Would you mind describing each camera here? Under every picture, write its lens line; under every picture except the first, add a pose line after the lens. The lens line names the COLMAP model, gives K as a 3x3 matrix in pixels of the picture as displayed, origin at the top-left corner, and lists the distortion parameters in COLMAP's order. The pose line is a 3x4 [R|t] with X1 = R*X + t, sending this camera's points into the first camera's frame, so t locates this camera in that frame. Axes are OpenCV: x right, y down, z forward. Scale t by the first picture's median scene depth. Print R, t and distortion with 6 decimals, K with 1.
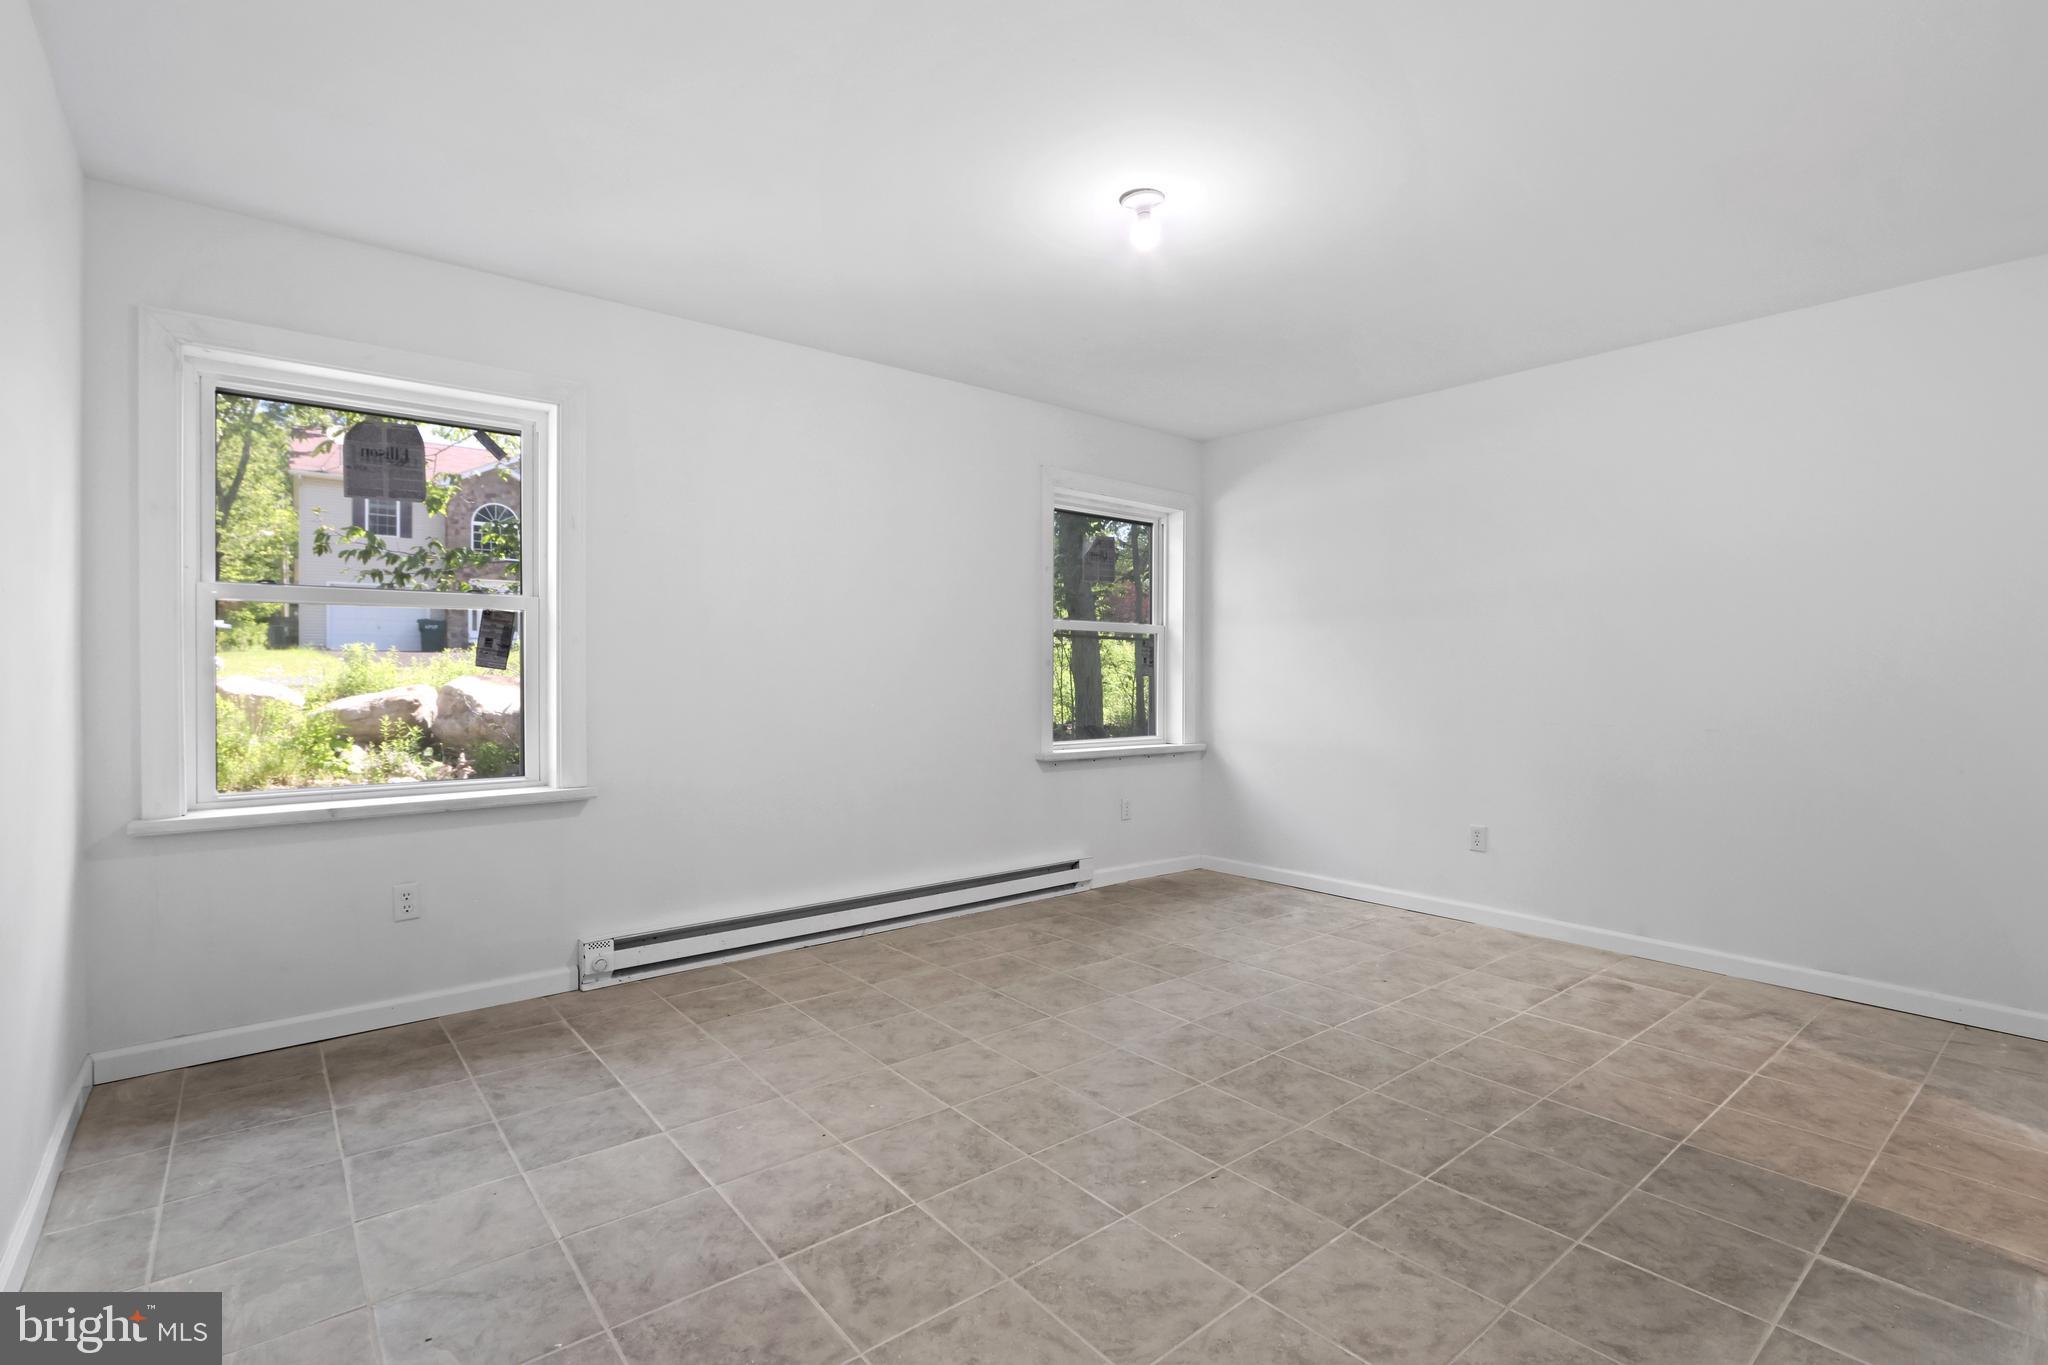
lens RADIAL K [[947.8, 0, 1020.6], [0, 947.8, 668.3], [0, 0, 1]] dist [-0.024416, 0.005642]
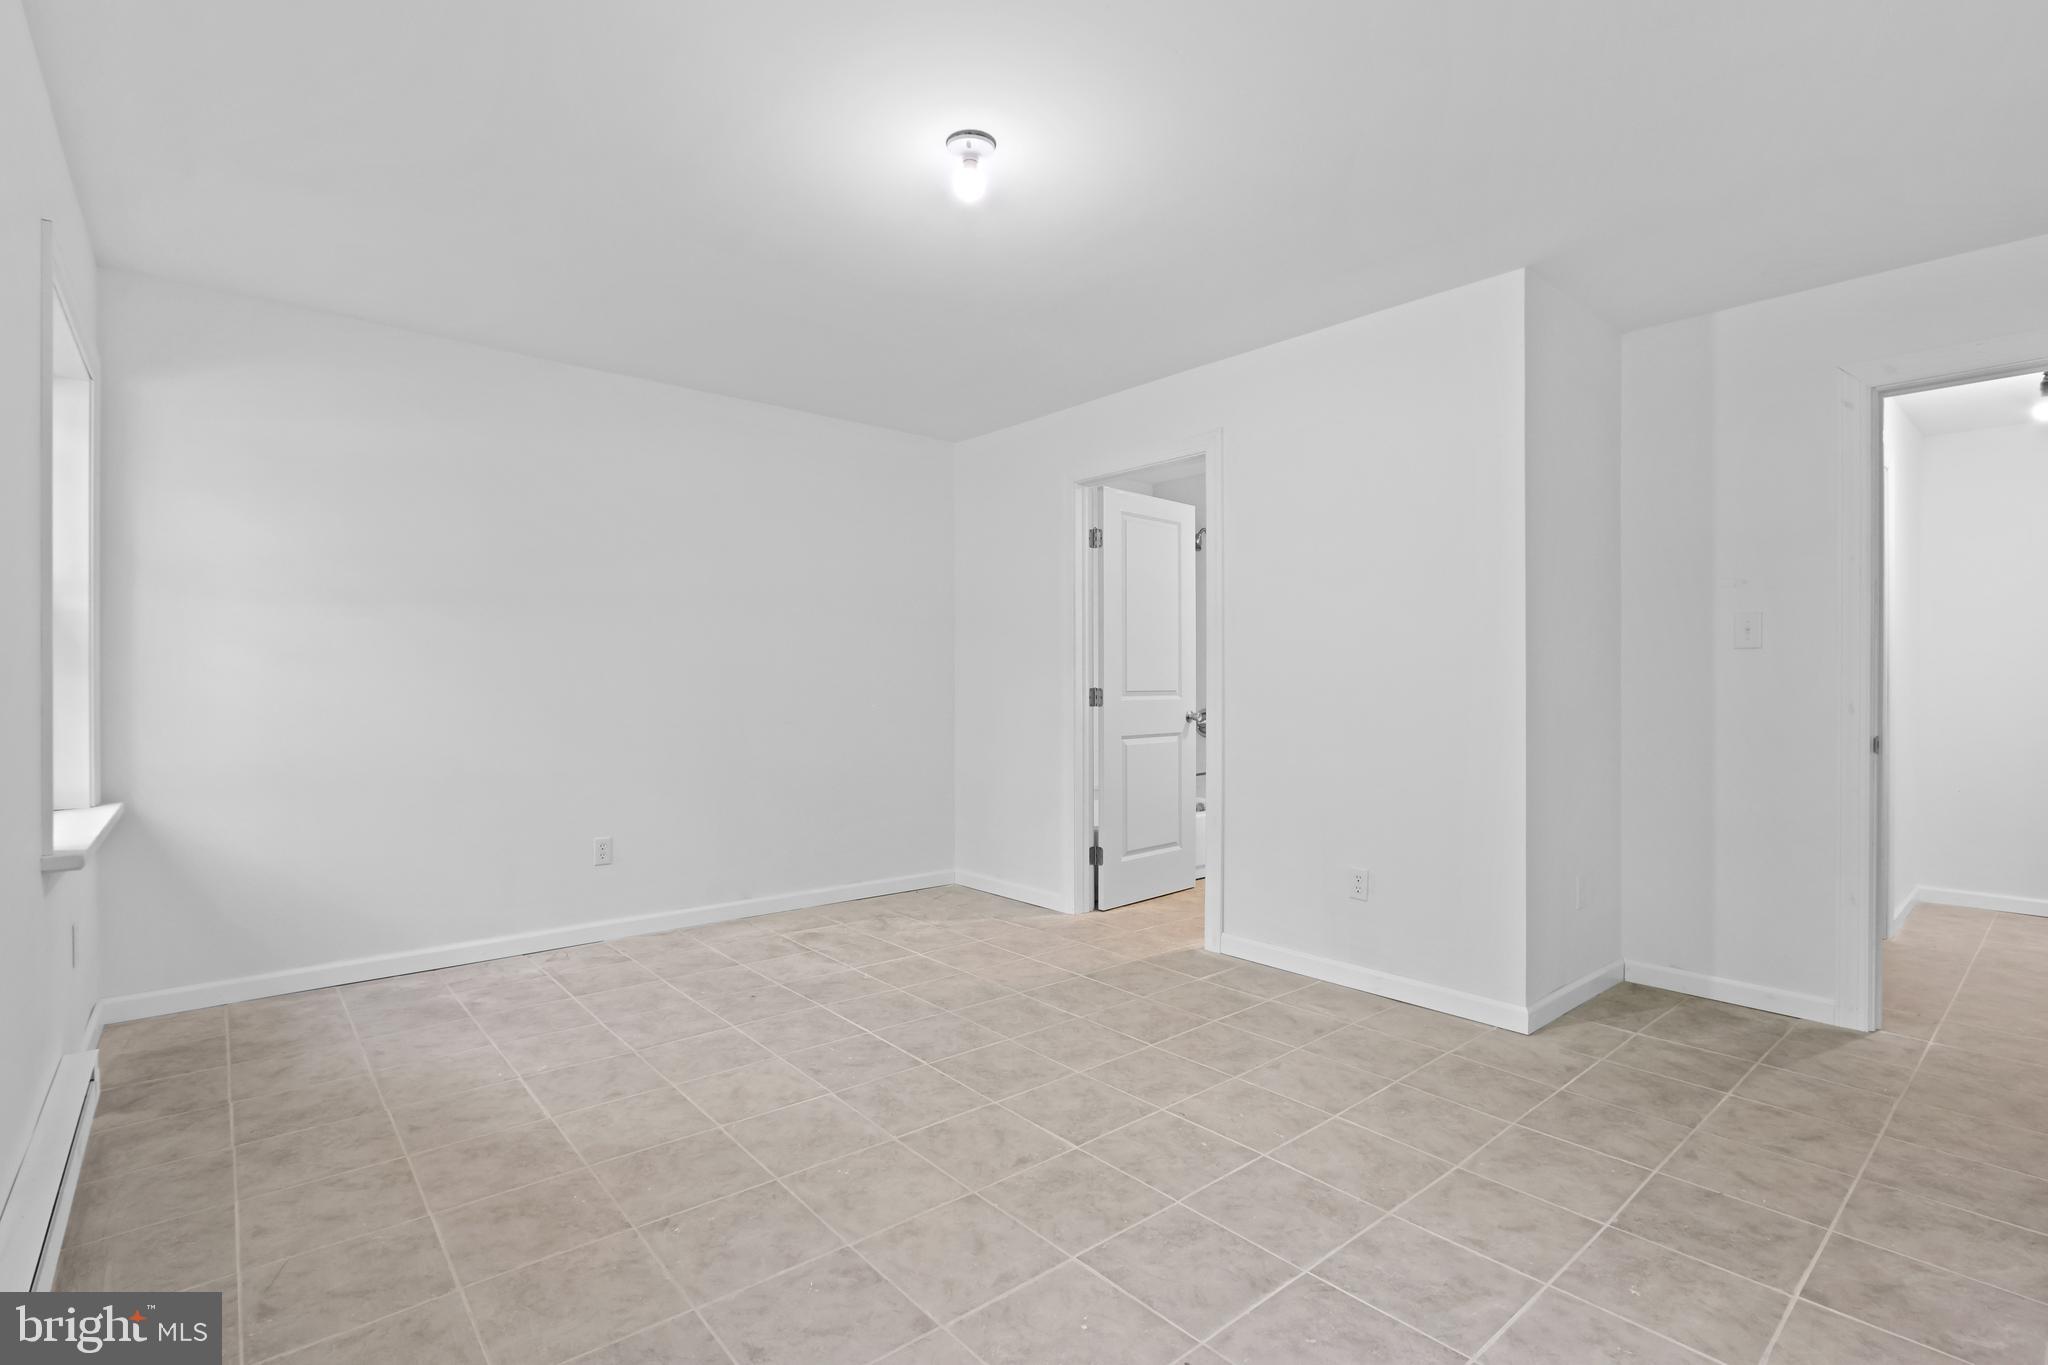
lens RADIAL K [[947.8, 0, 1020.6], [0, 947.8, 668.3], [0, 0, 1]] dist [-0.024416, 0.005642]
pose [[-0.014188, 0.006449, 0.999879, -0.685158], [-0.005196, 0.999965, -0.006523, 0.004183], [-0.999886, -0.005288, -0.014154, 0.882885]]
